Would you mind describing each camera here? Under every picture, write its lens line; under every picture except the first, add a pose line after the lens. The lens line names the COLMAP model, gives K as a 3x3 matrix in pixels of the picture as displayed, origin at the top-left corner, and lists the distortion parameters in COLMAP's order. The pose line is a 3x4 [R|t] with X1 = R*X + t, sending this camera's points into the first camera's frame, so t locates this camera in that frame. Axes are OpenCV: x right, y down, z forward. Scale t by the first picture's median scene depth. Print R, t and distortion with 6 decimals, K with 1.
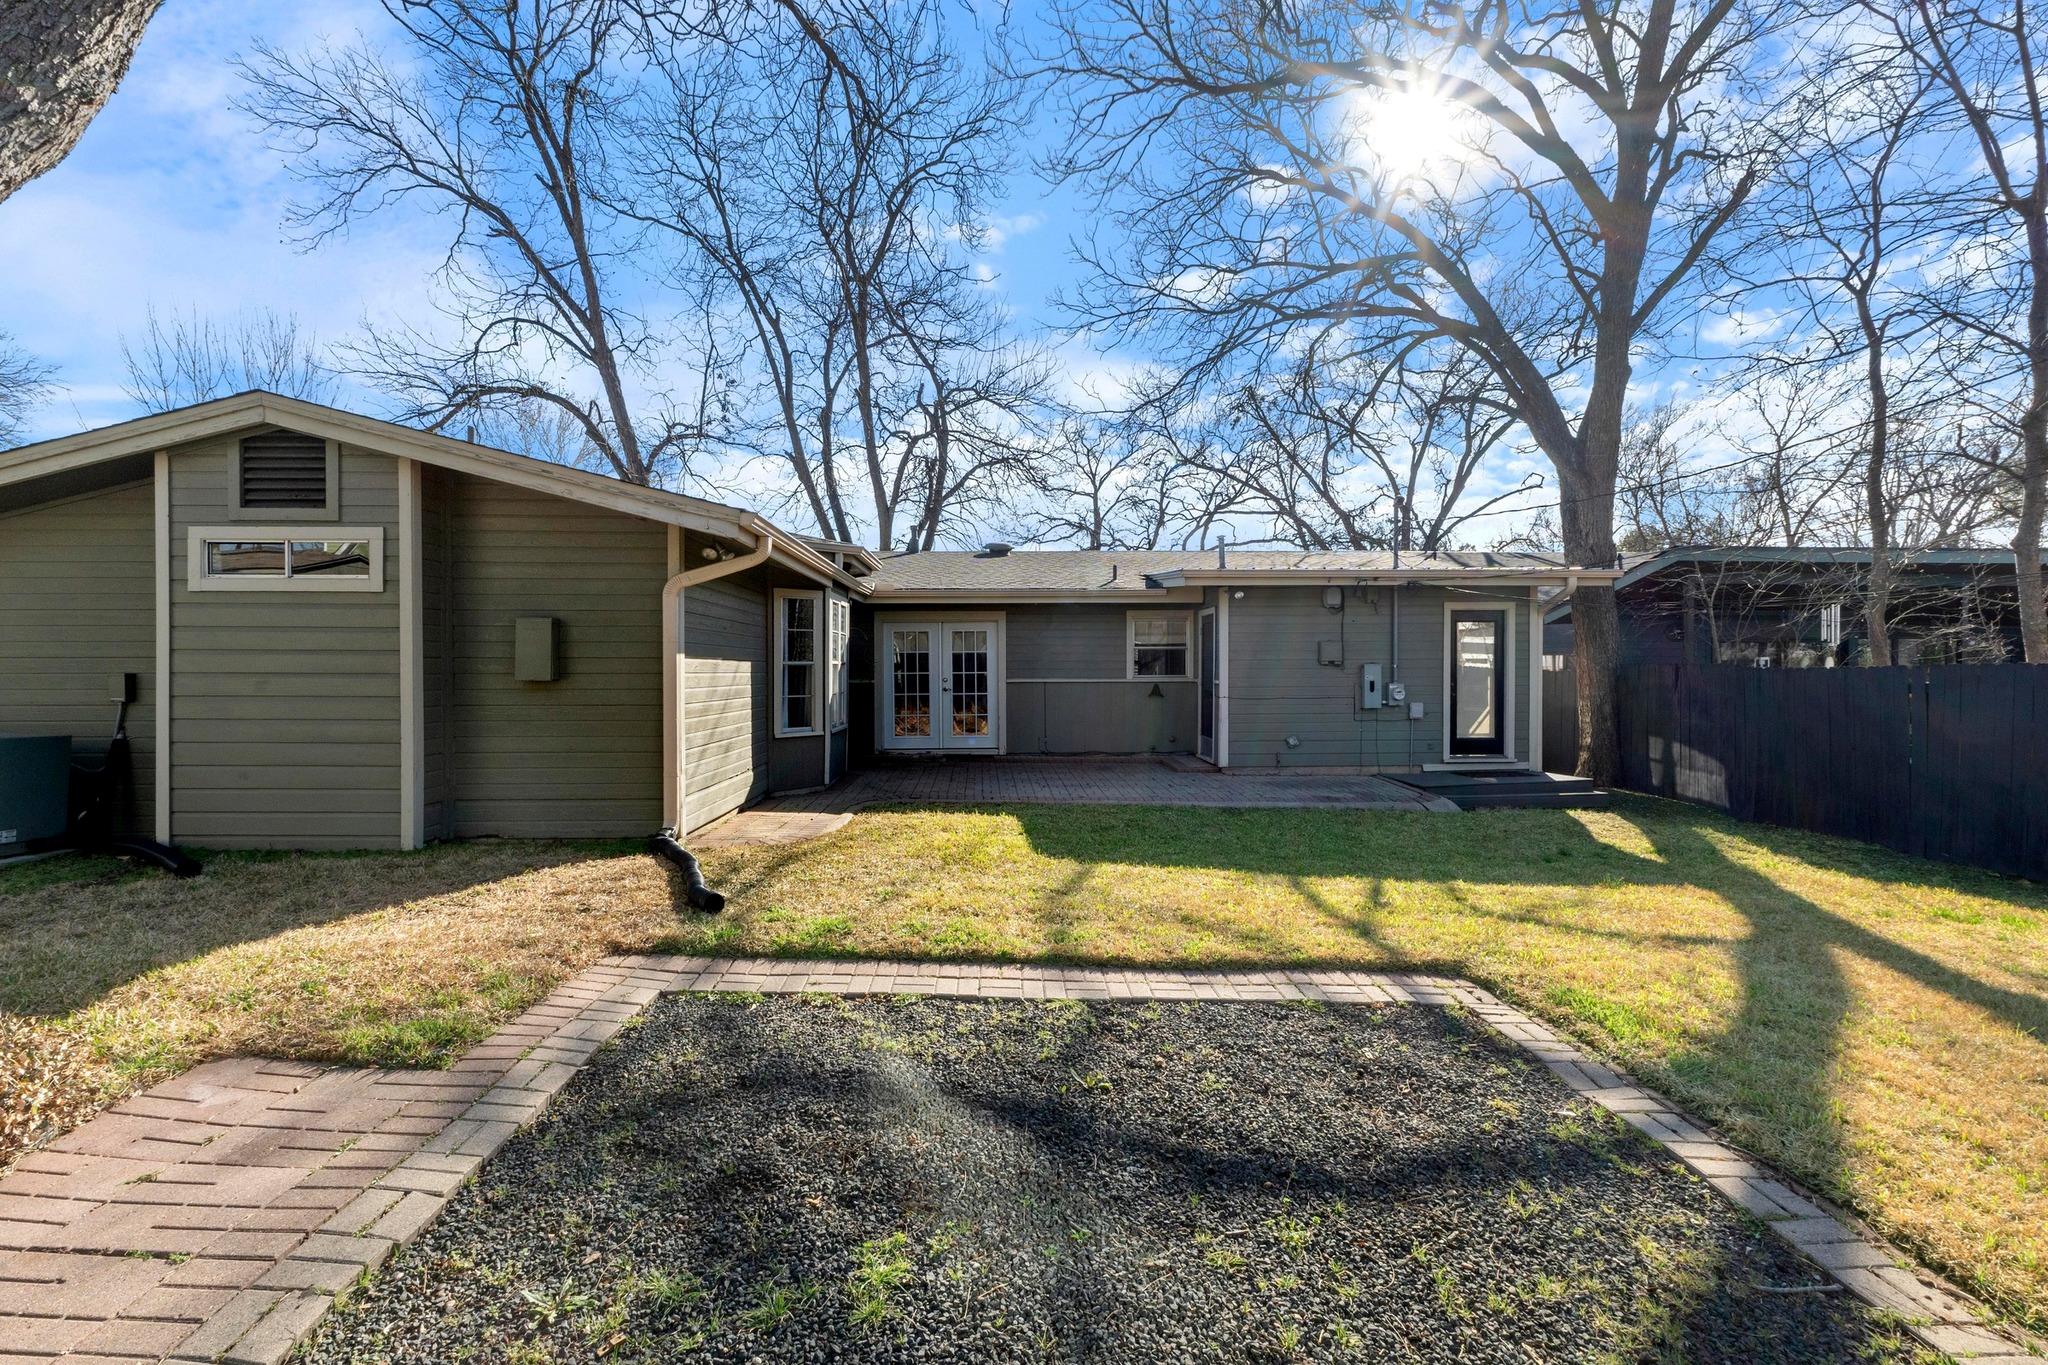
lens RADIAL K [[879.8, 0, 1030.7], [0, 879.8, 681.4], [0, 0, 1]] dist [-0.002592, -0.000362]
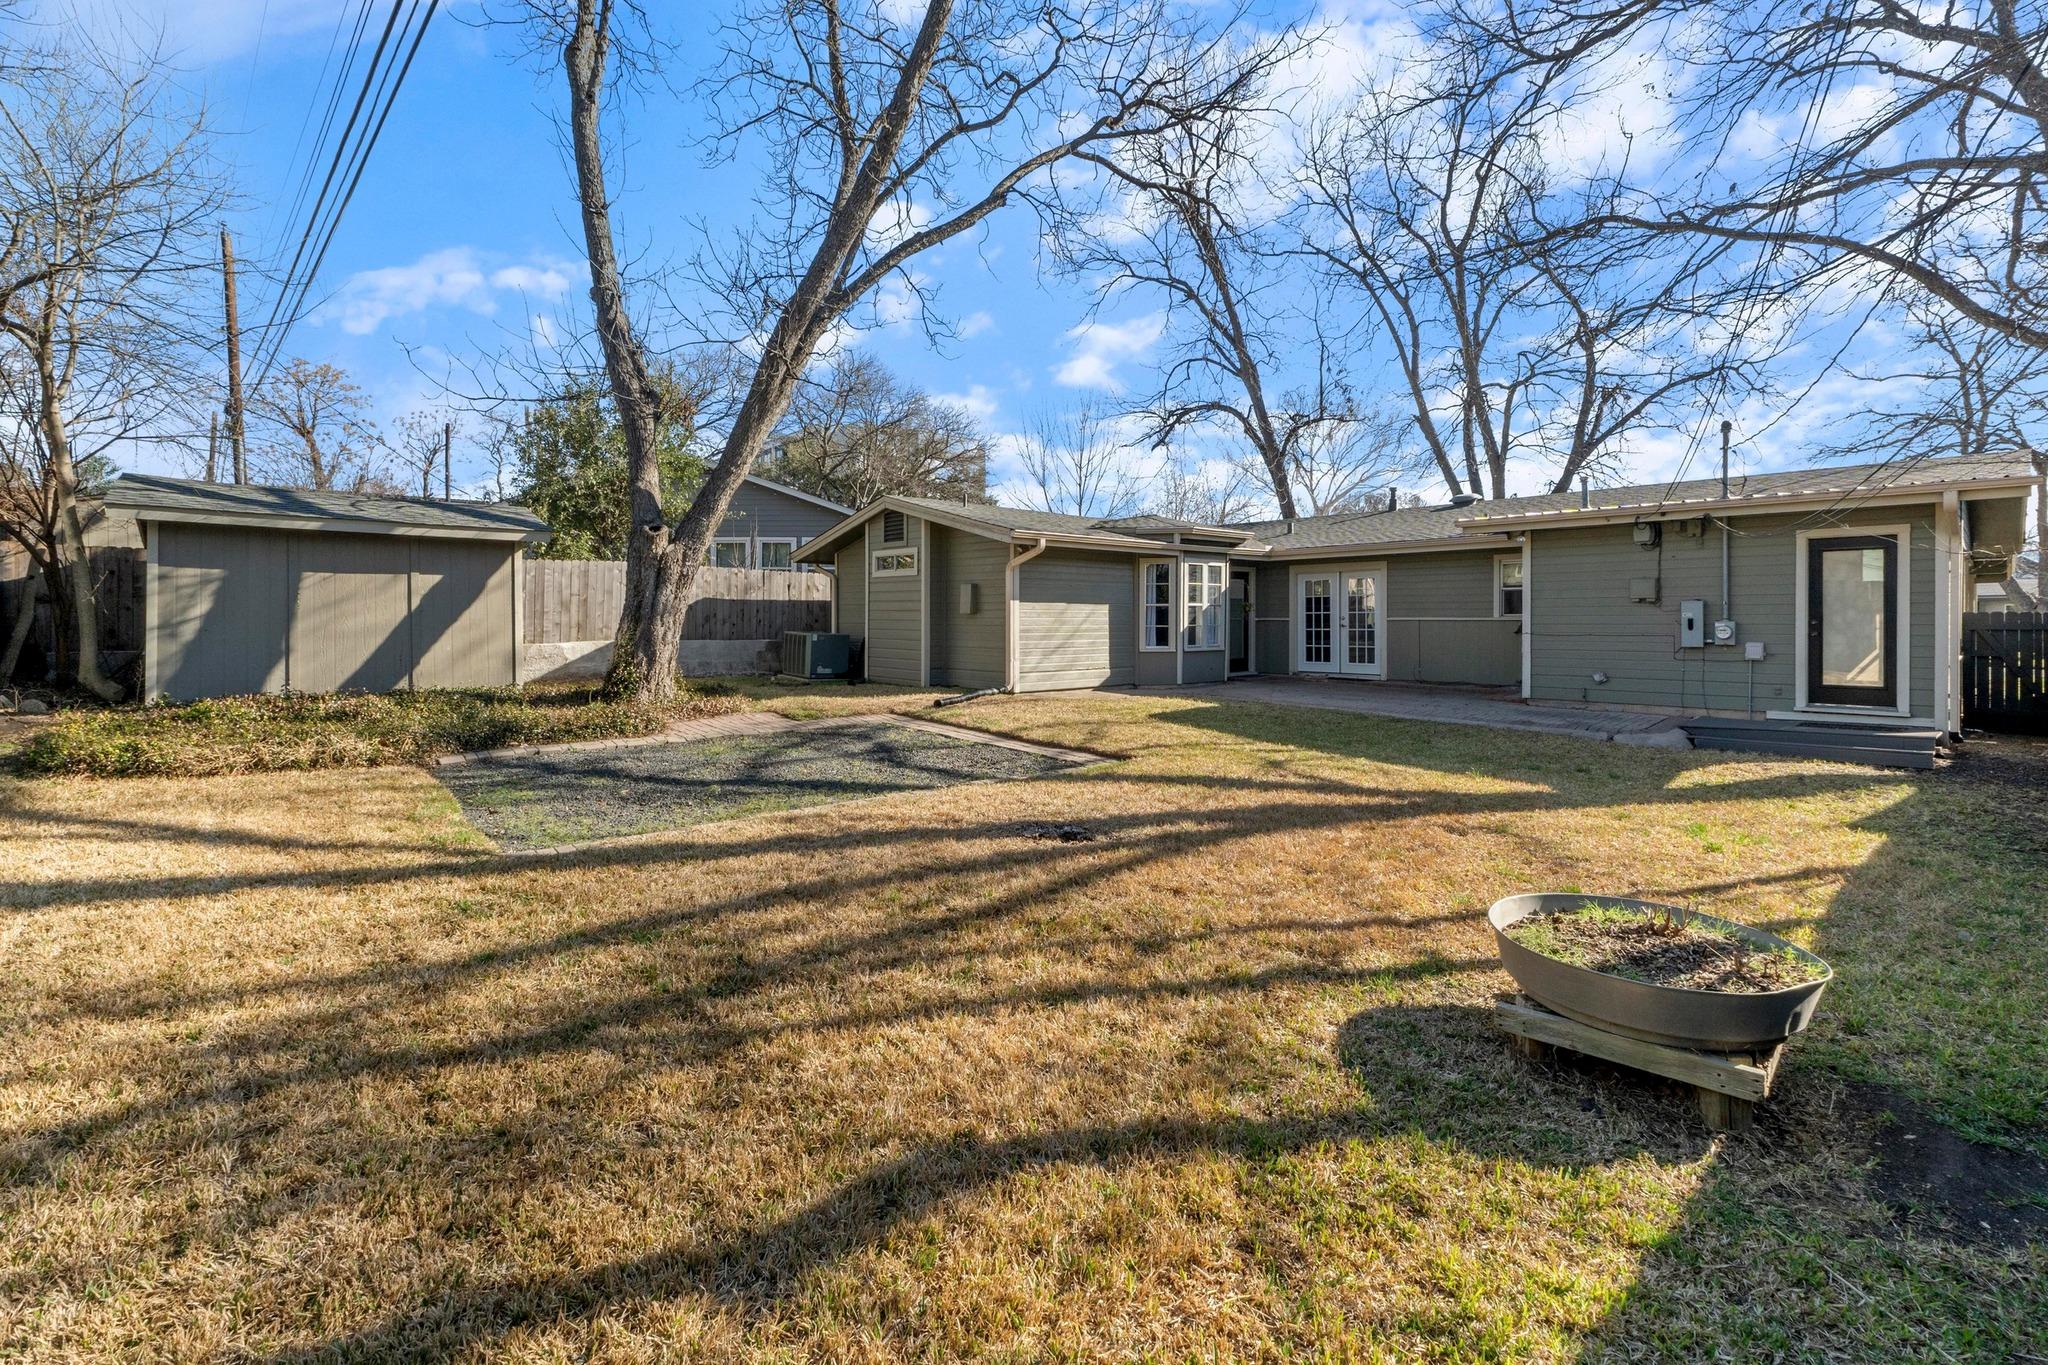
lens RADIAL K [[900.0, 0, 1079.0], [0, 900.0, 614.0], [0, 0, 1]] dist [-0.000250, -0.000056]
pose [[0.676498, -0.003000, -0.736439, 0.650803], [-0.010693, 0.999846, -0.013896, 0.015067], [0.736367, 0.017276, 0.676362, -0.149462]]
